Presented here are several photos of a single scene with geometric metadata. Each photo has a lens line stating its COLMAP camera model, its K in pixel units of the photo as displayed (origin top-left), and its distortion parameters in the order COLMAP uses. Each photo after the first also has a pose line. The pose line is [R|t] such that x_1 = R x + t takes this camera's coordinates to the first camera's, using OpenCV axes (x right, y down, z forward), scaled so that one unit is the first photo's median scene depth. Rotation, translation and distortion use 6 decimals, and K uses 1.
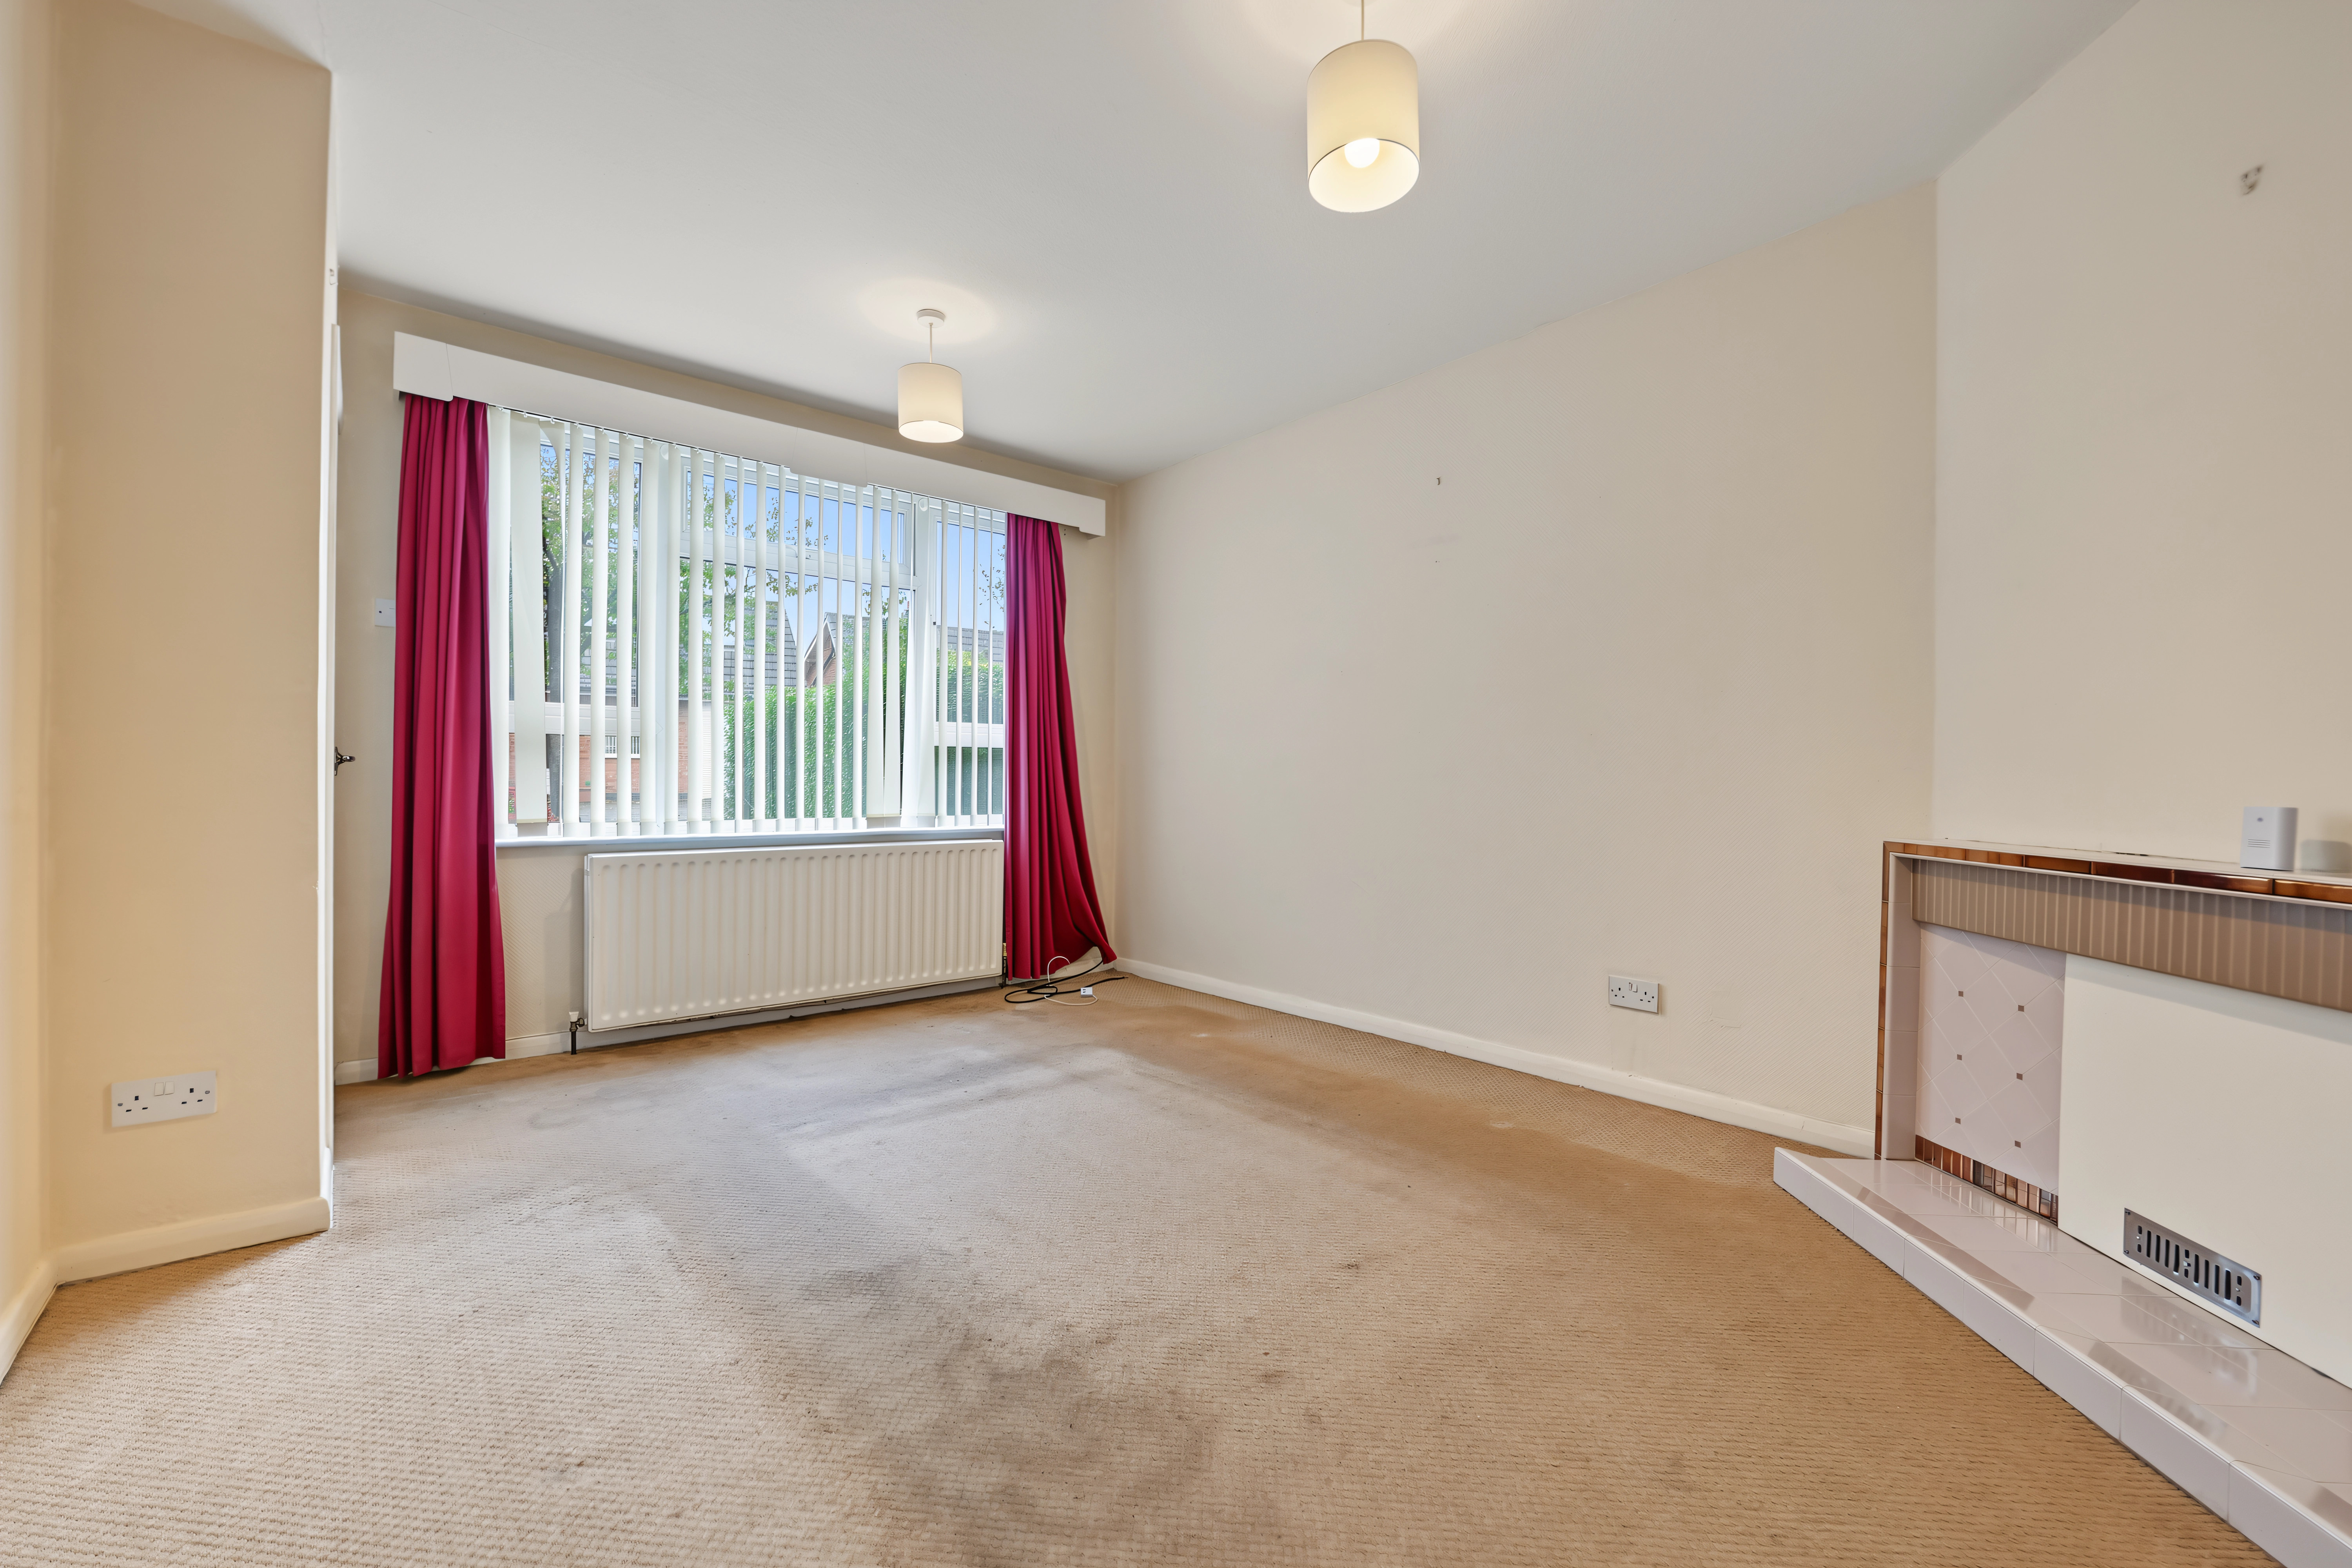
lens RADIAL K [[956.8, 0, 1169.8], [0, 956.8, 779.7], [0, 0, 1]] dist [-0.014110, 0.000278]
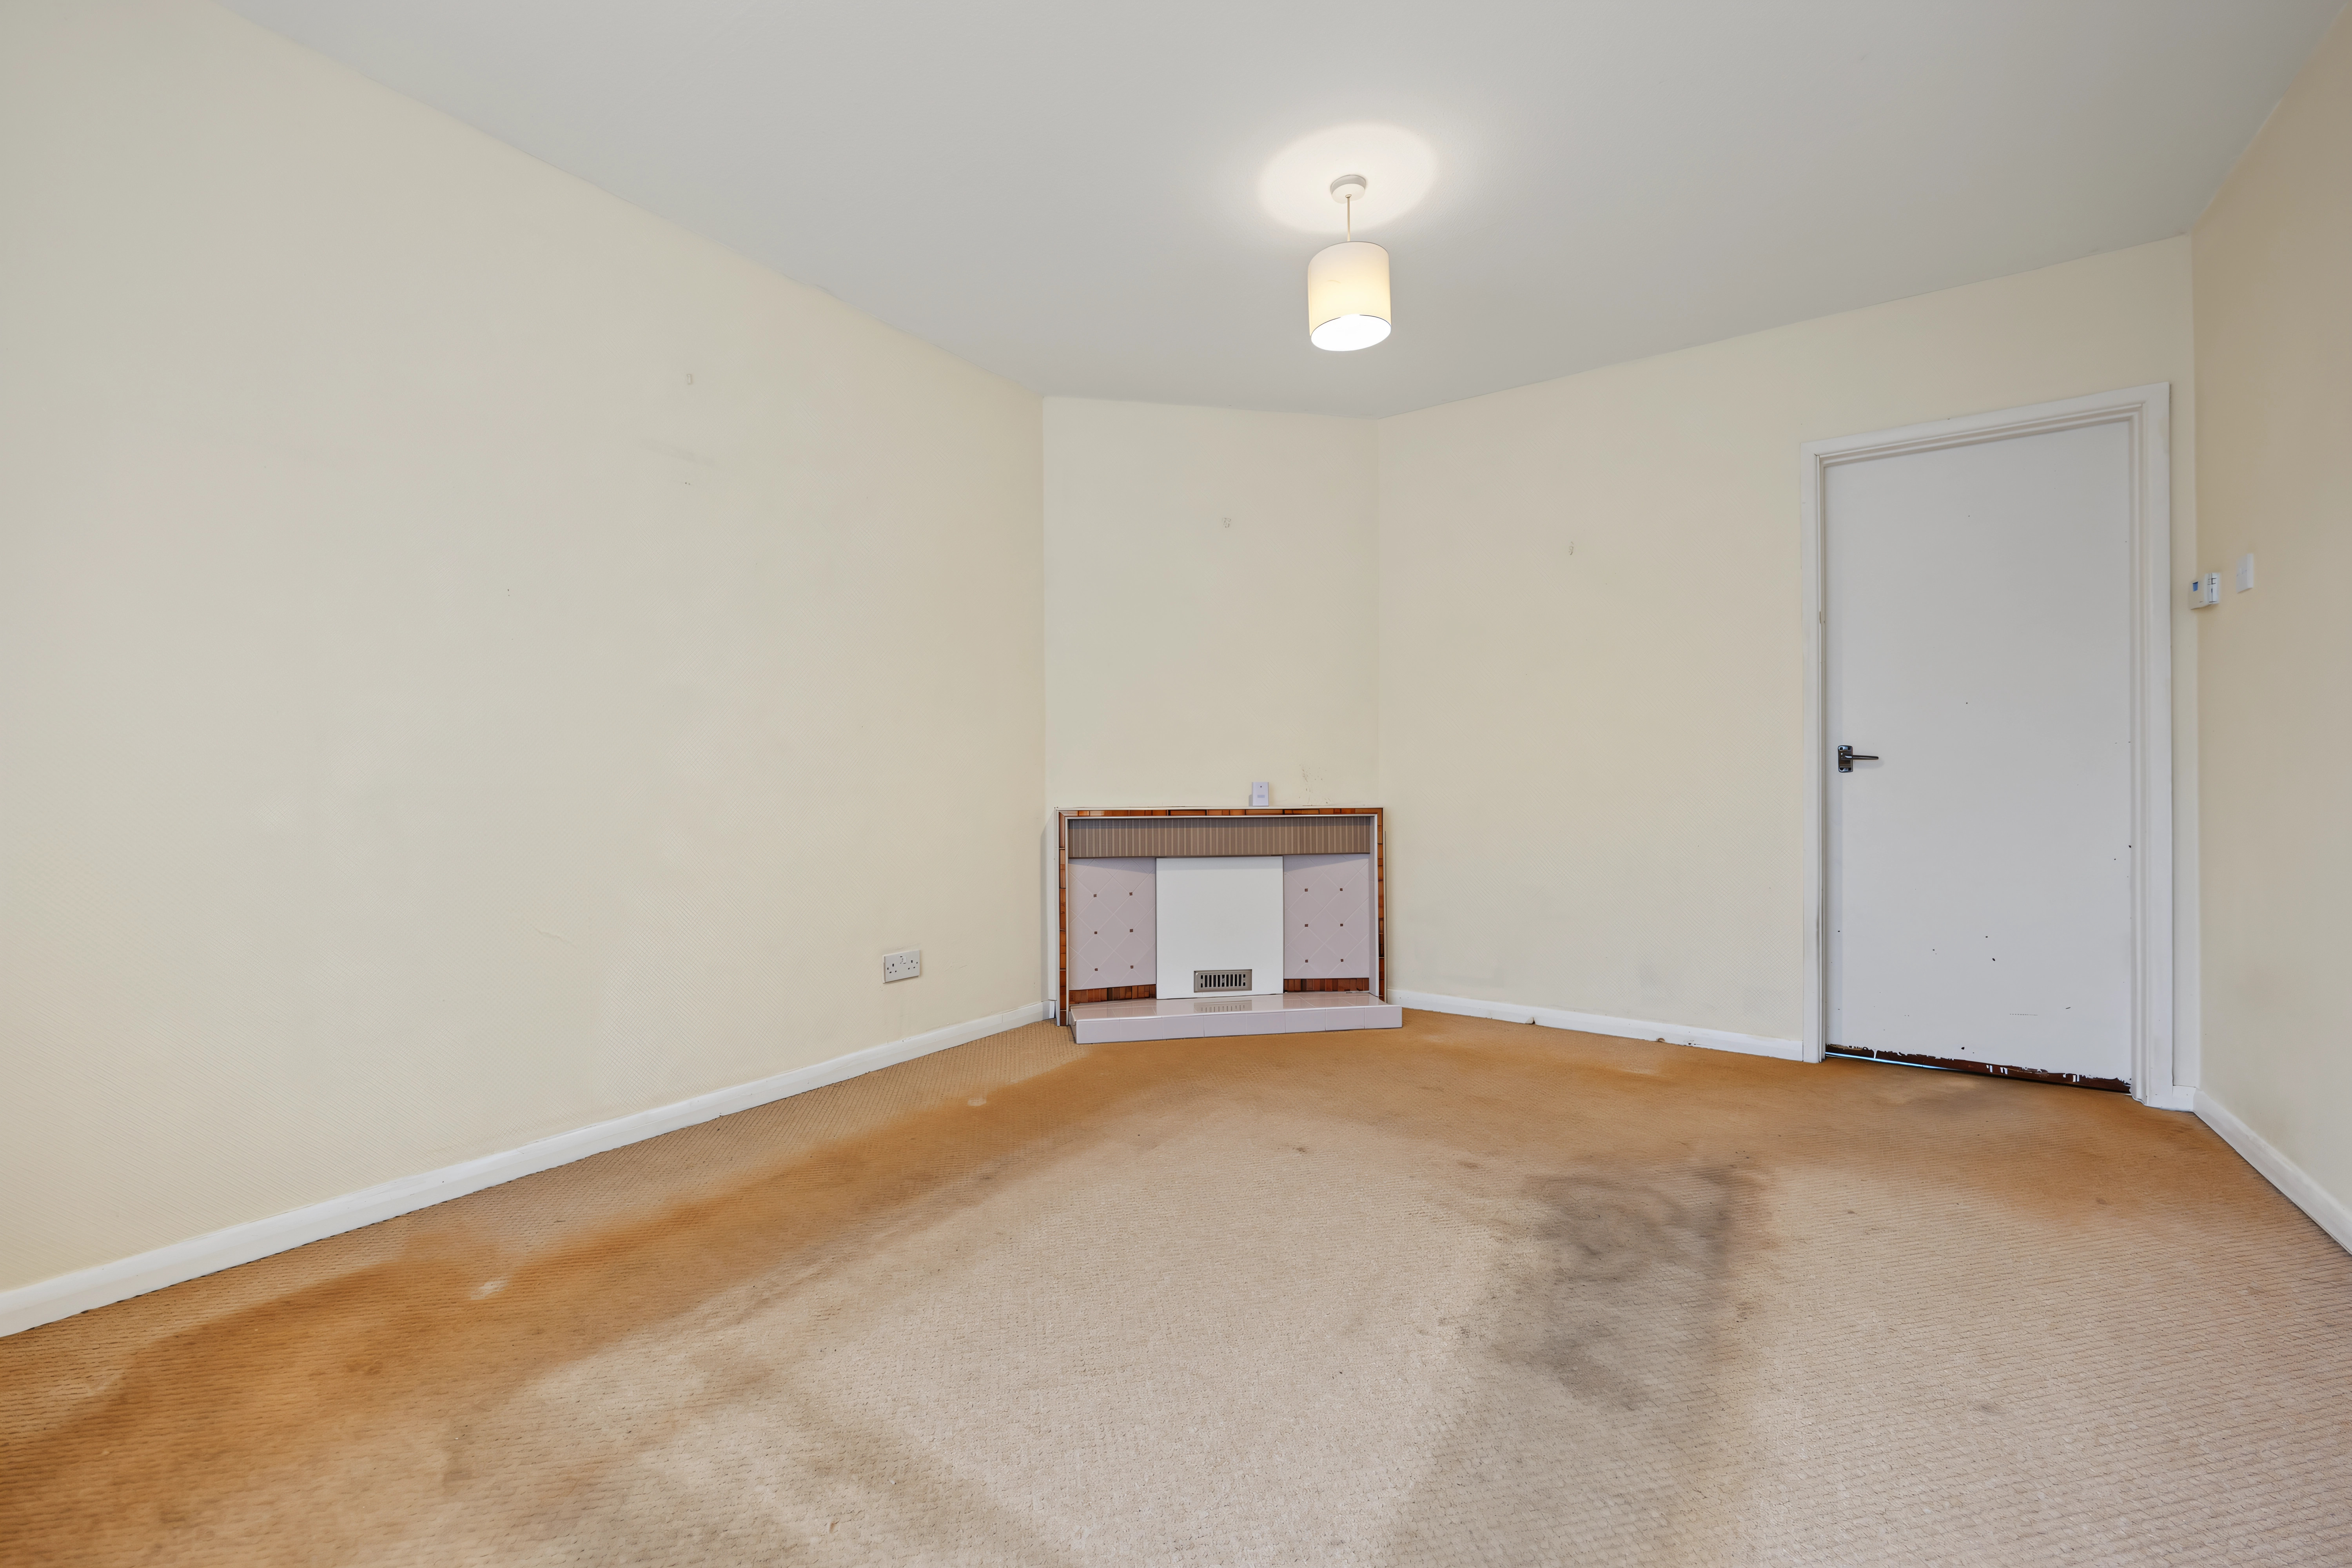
lens RADIAL K [[956.8, 0, 1169.8], [0, 956.8, 779.7], [0, 0, 1]] dist [-0.014110, 0.000278]
pose [[-0.256207, -0.003778, 0.966615, -0.977413], [0.000366, 0.999992, 0.004005, 0.010306], [-0.966622, 0.001380, -0.256204, 1.470867]]
